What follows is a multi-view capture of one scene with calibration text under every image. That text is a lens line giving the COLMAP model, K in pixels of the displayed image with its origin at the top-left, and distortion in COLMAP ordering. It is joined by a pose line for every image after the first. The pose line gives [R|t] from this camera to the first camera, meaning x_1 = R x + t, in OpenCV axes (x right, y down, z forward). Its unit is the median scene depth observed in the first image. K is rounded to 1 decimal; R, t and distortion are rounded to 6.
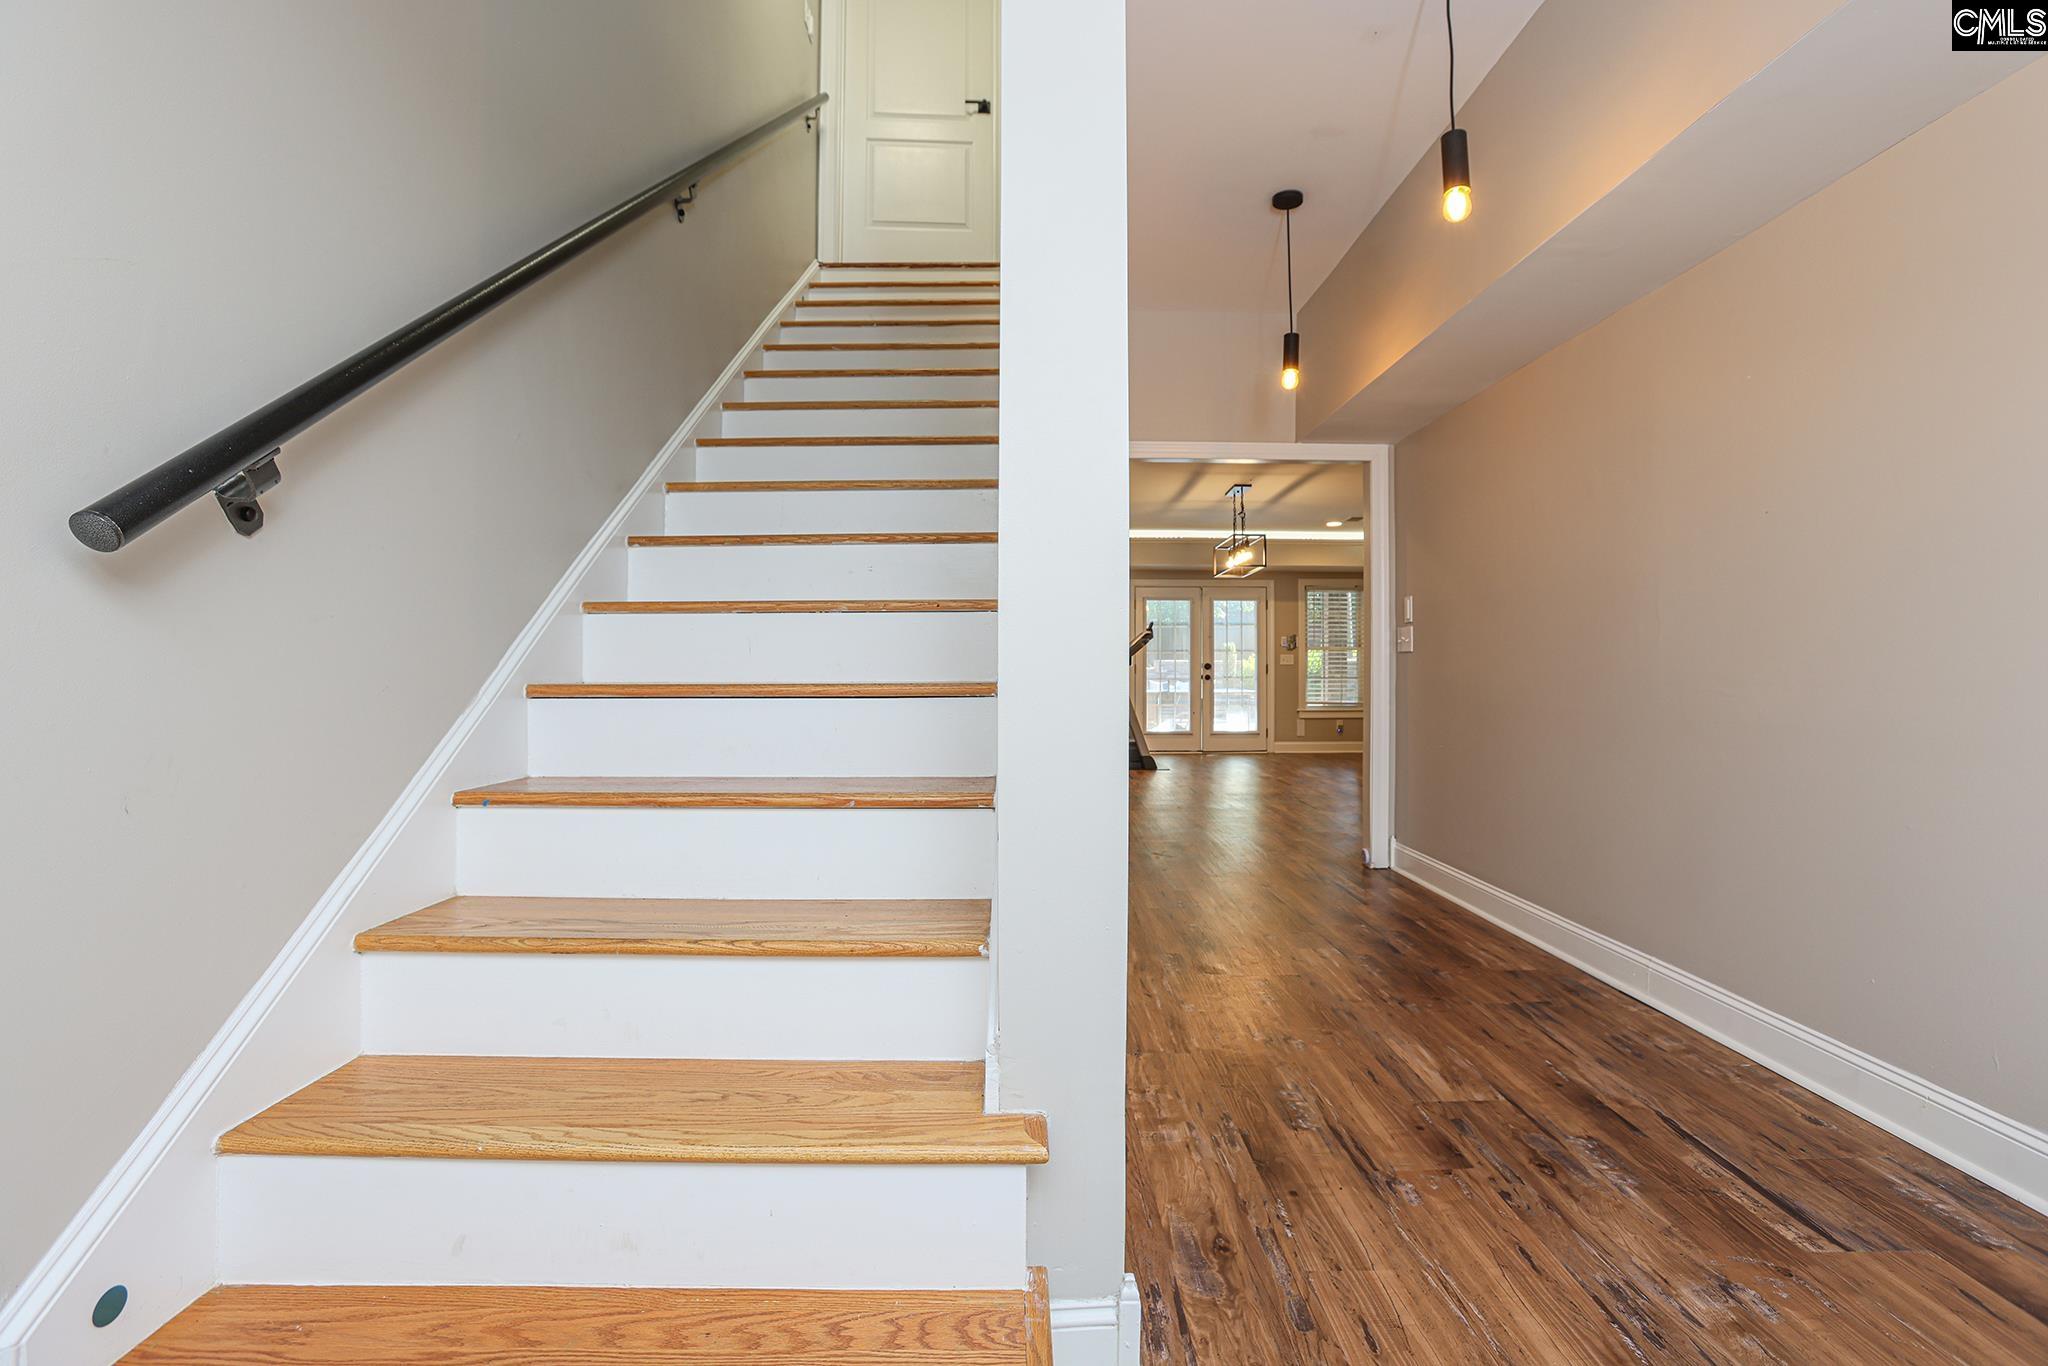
lens RADIAL K [[927.0, 0, 1027.6], [0, 927.0, 669.3], [0, 0, 1]] dist [-0.058865, 0.023113]
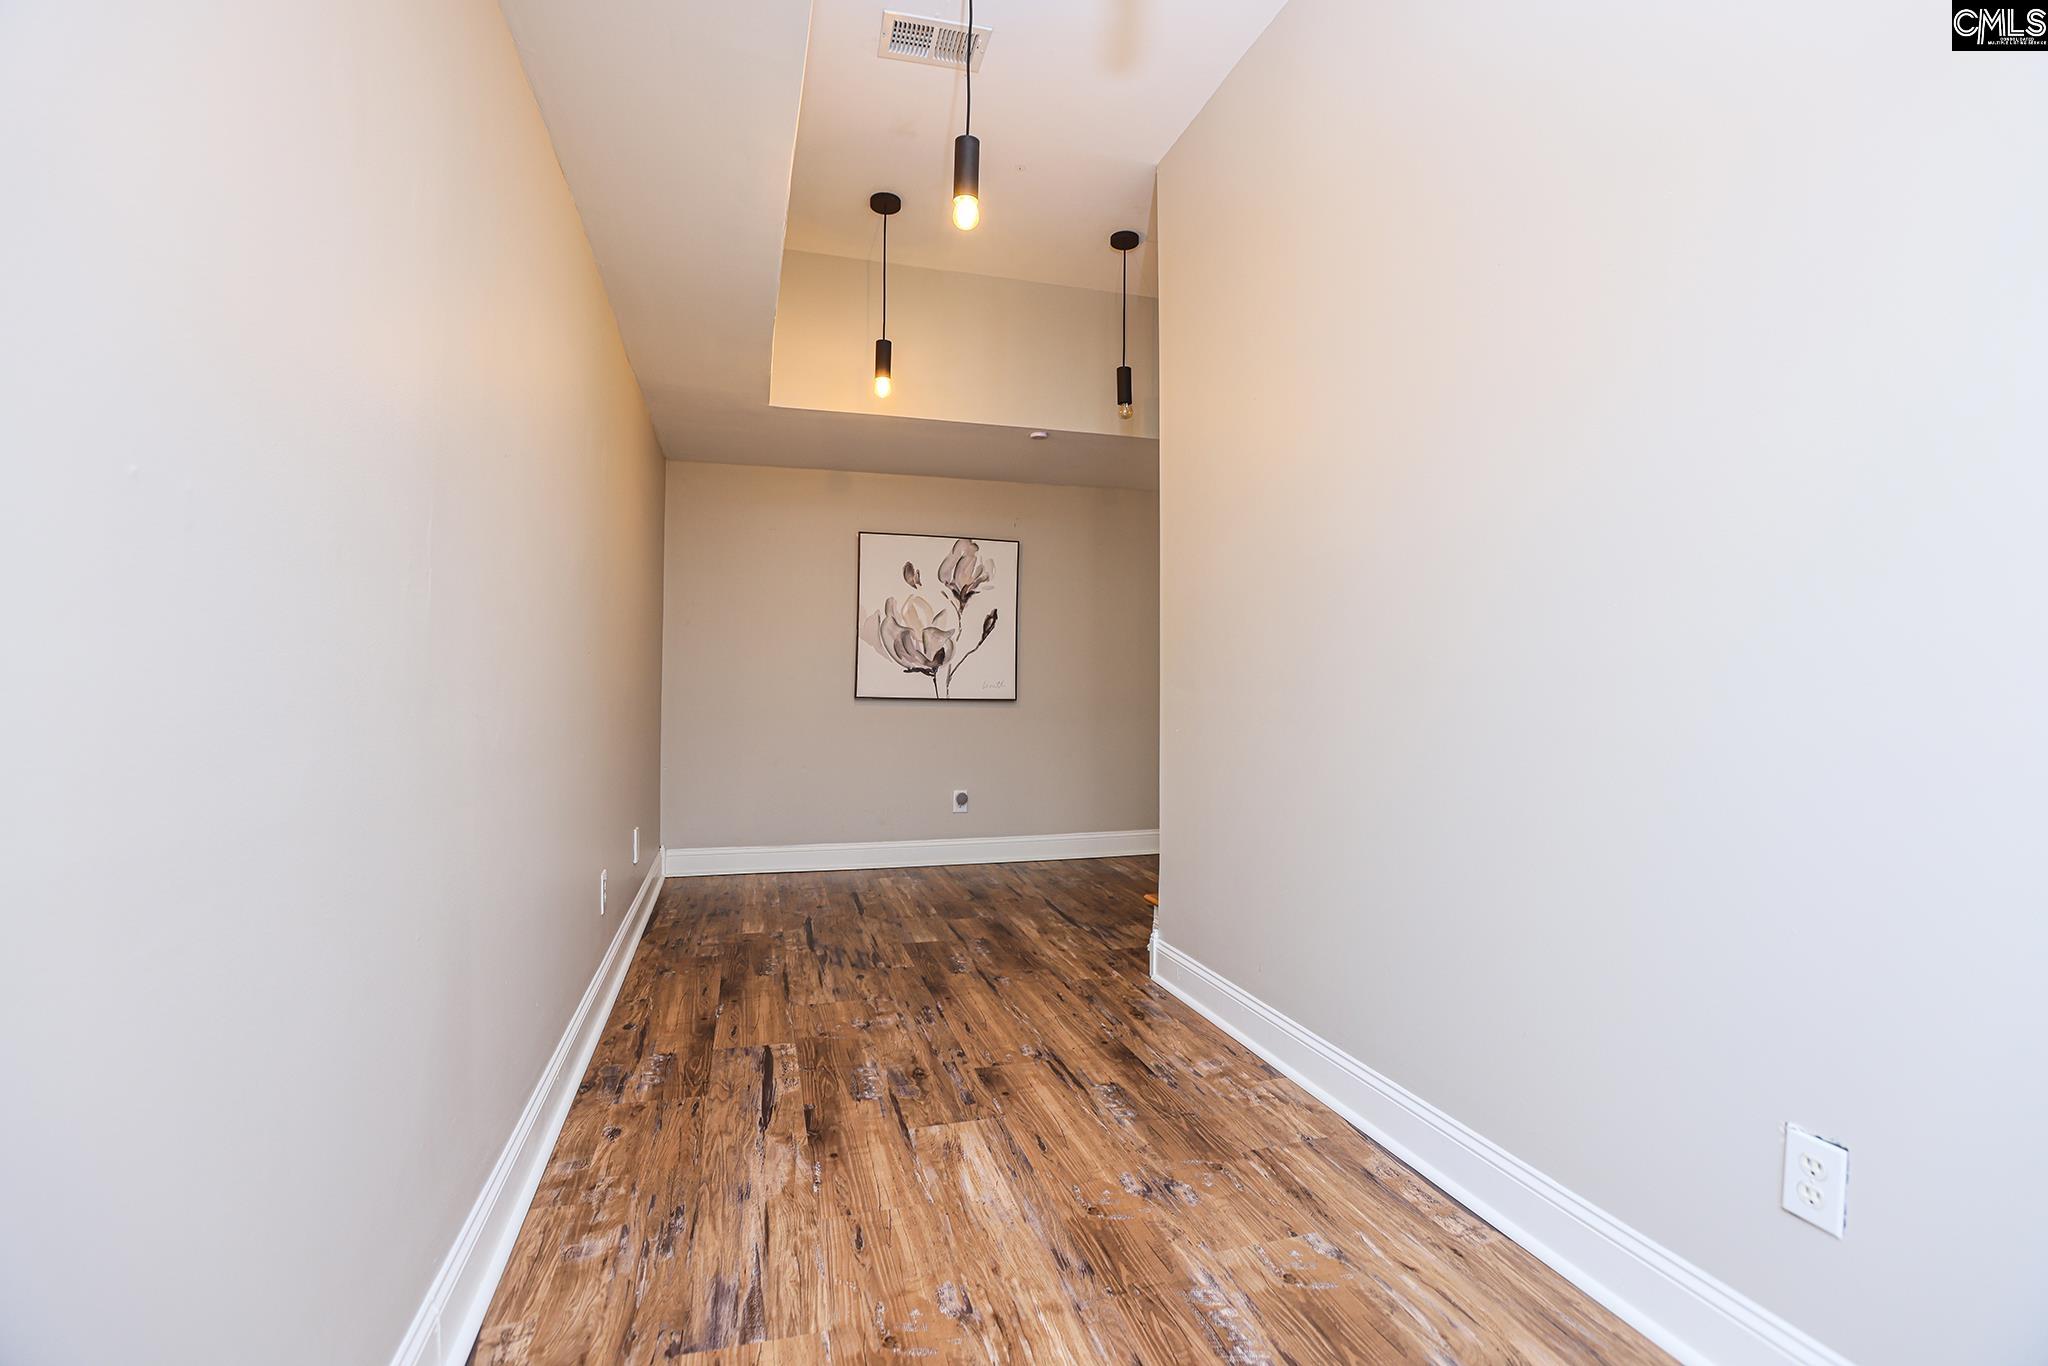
lens RADIAL K [[927.0, 0, 1027.6], [0, 927.0, 669.3], [0, 0, 1]] dist [-0.058865, 0.023113]
pose [[-0.960388, -0.012991, -0.278364, 0.736538], [-0.007730, 0.999770, -0.019991, 0.010049], [0.278560, -0.017048, -0.960267, 2.123832]]
